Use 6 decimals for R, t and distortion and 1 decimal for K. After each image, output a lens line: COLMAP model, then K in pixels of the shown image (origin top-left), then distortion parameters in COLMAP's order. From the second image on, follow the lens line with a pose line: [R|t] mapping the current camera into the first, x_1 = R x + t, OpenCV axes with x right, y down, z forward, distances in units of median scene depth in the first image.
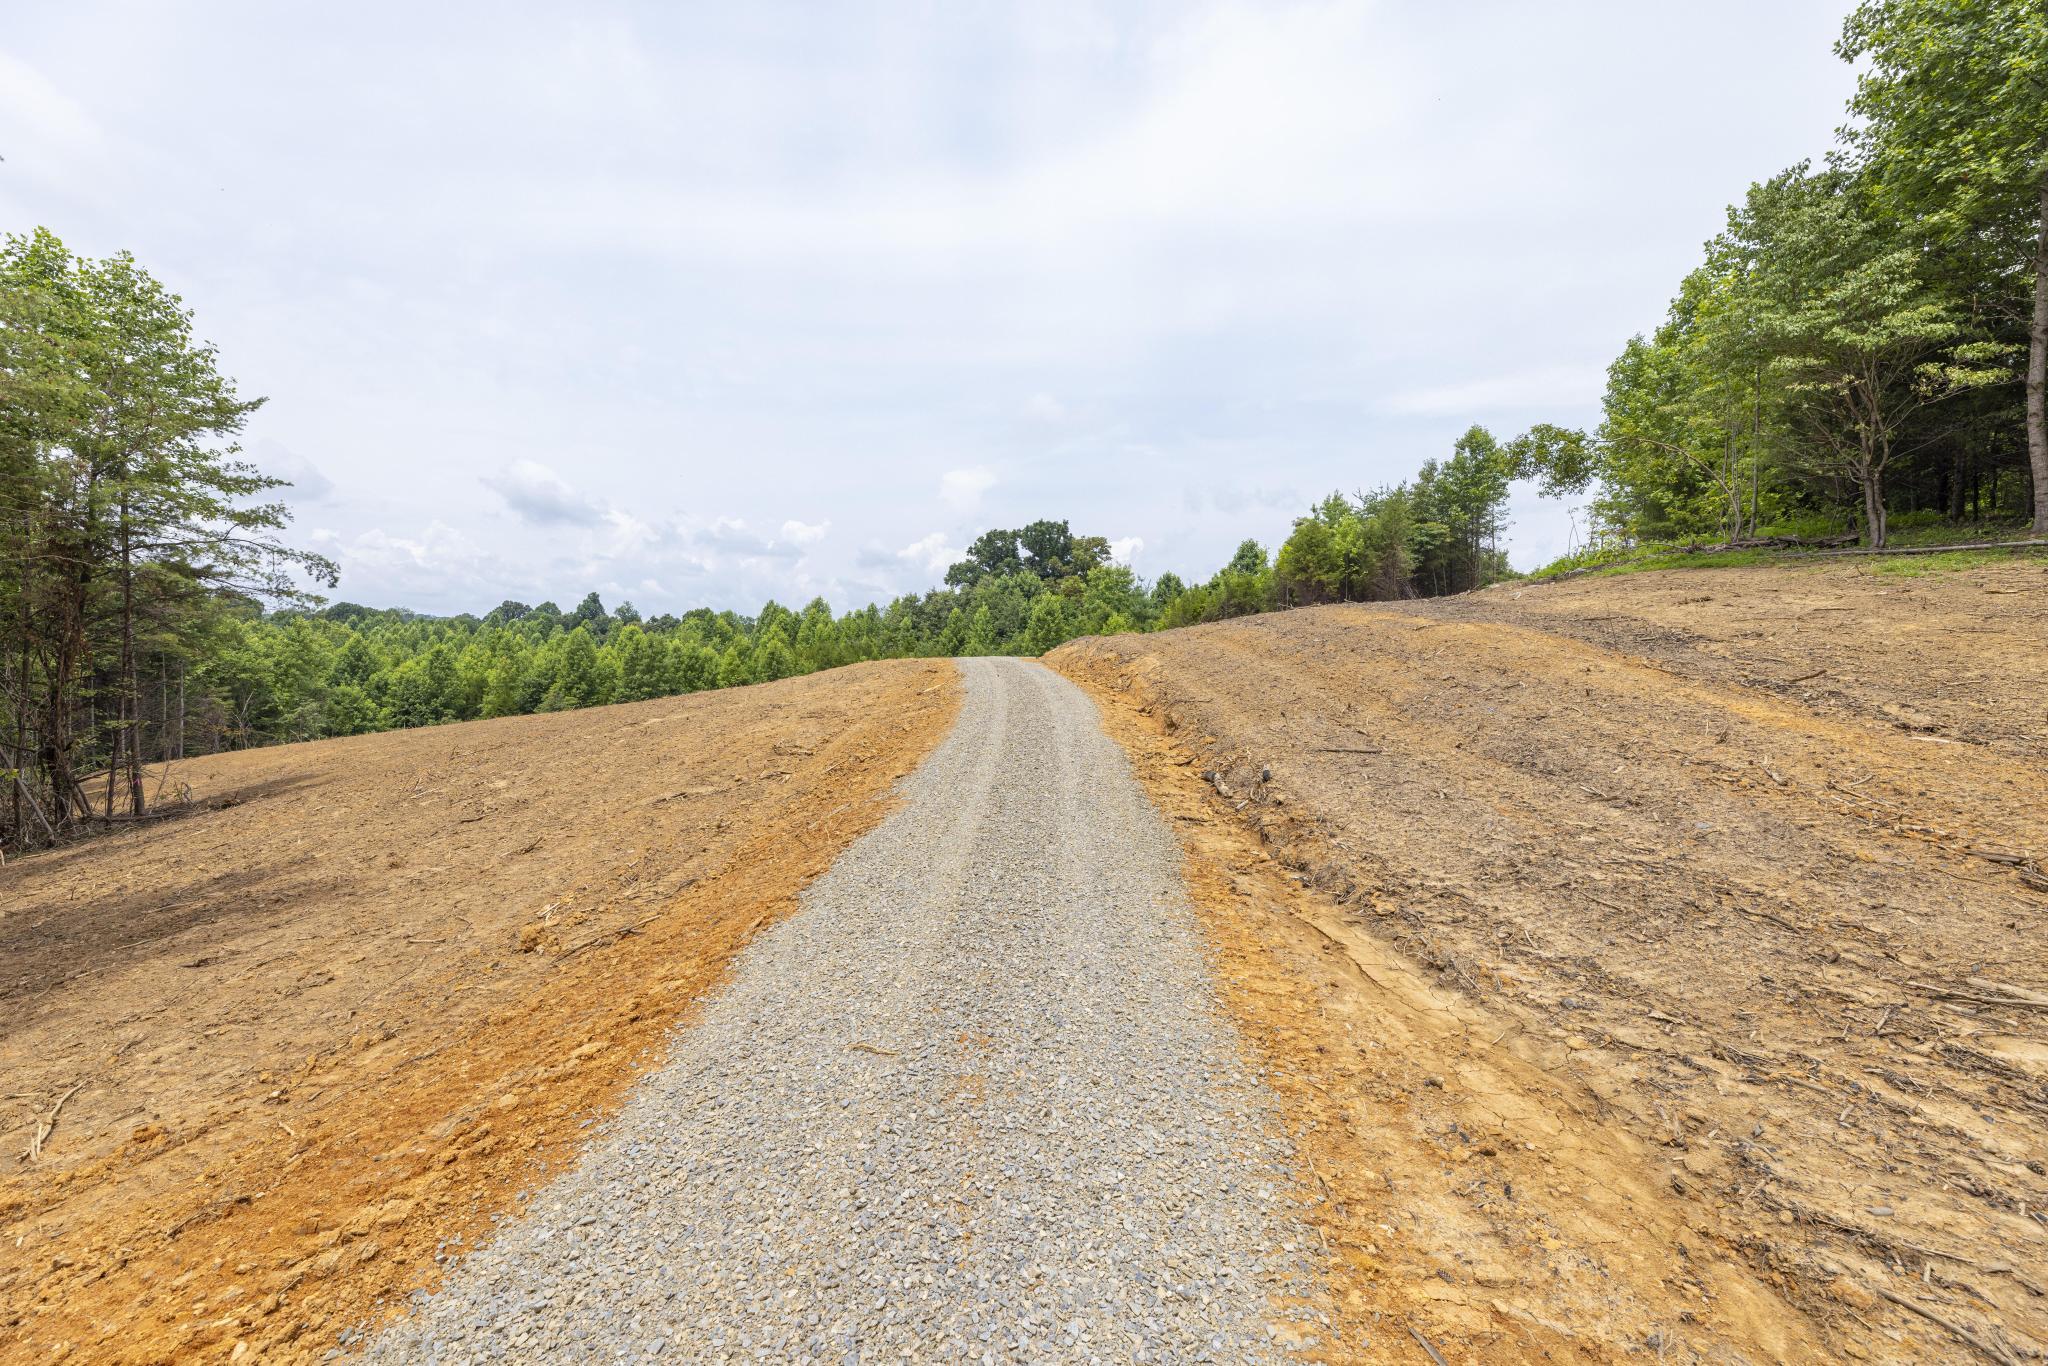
lens RADIAL K [[844.5, 0, 1010.5], [0, 844.5, 677.8], [0, 0, 1]] dist [-0.001766, -0.000017]
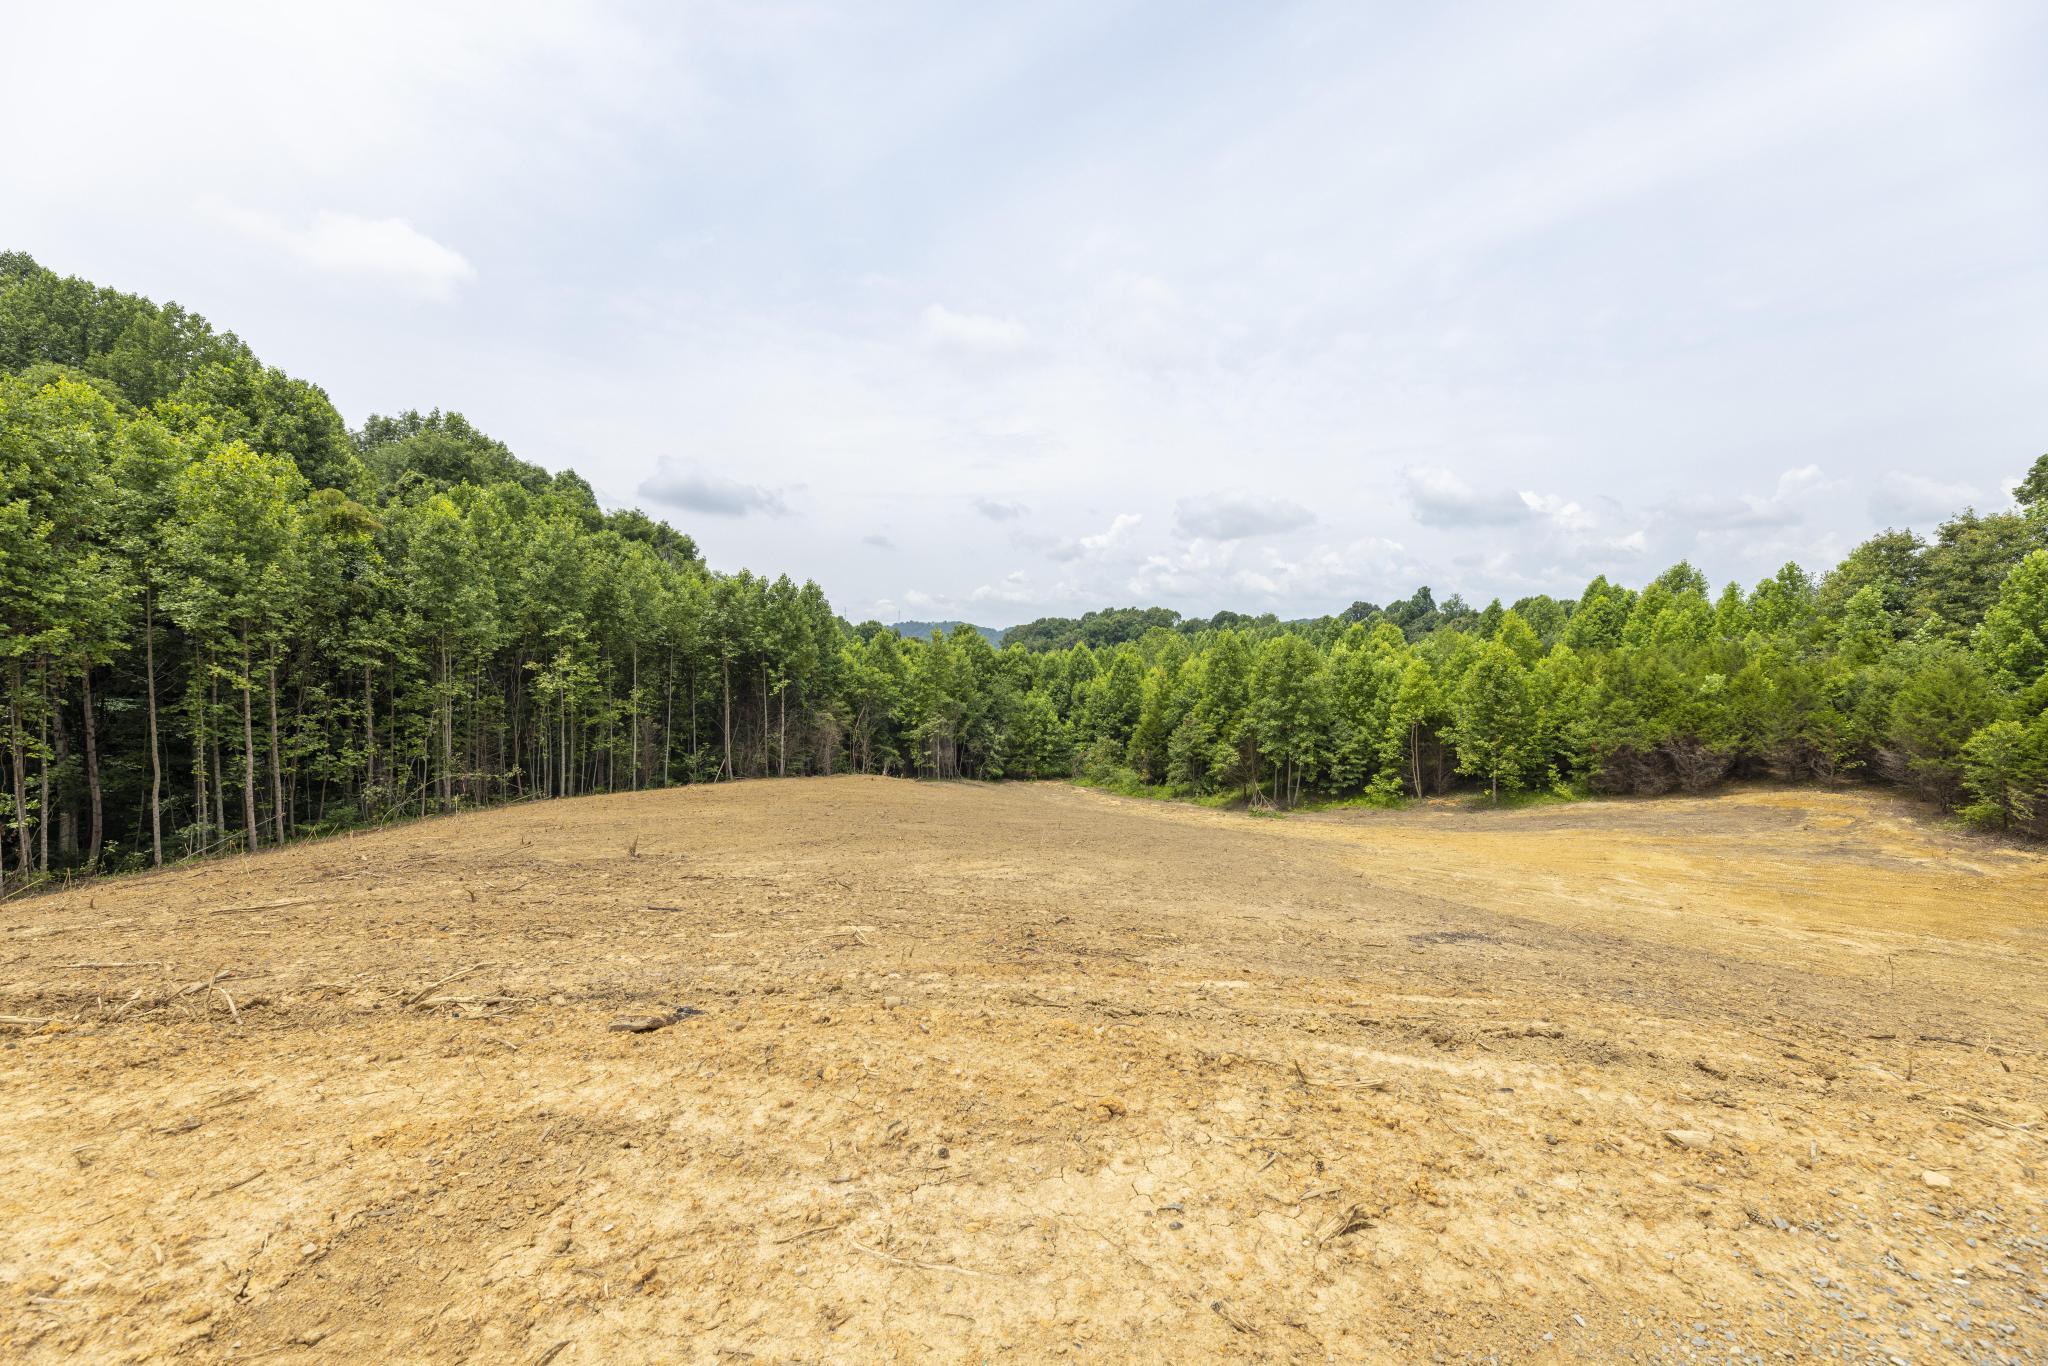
lens RADIAL K [[815.0, 0, 1021.4], [0, 815.0, 679.7], [0, 0, 1]] dist [-0.000239, 0.000108]
pose [[0.550192, 0.023776, -0.834699, -0.008604], [-0.017426, 0.999704, 0.016989, -0.018957], [0.834856, 0.005198, 0.550444, 0.348525]]
